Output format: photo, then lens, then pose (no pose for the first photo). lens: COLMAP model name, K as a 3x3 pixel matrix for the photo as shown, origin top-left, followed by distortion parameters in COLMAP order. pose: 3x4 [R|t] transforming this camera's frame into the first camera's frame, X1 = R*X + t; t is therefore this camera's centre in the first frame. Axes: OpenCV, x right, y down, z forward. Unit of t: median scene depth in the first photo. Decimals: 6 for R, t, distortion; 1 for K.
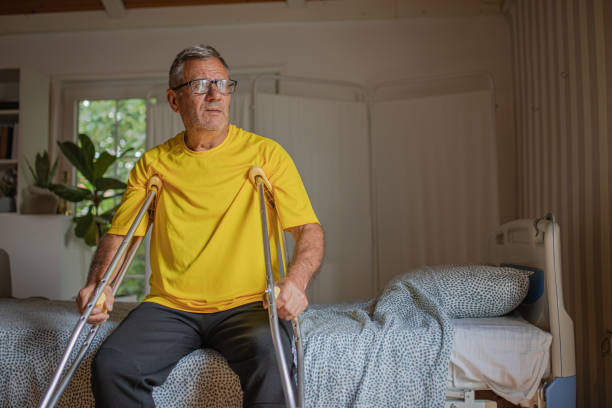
lens RADIAL K [[634.0, 0, 306.0], [0, 634.0, 204.0], [0, 0, 1]] dist [-0.067024, -0.000381]
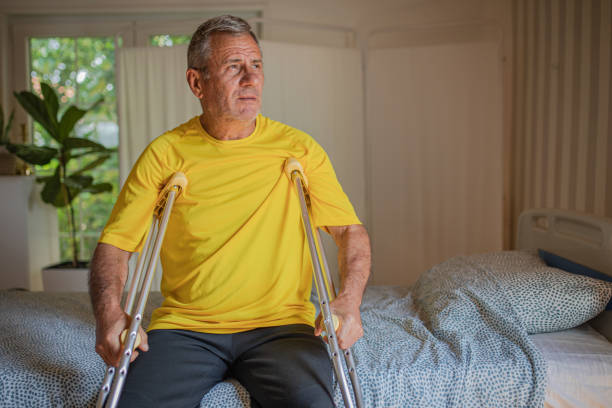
lens RADIAL K [[618.8, 0, 305.1], [0, 618.8, 167.3], [0, 0, 1]] dist [-0.062436, -0.004719]
pose [[0.994079, -0.013871, 0.107767, -0.157070], [0.004381, 0.996128, 0.087807, -0.125343], [-0.108568, -0.086815, 0.990291, 0.189858]]
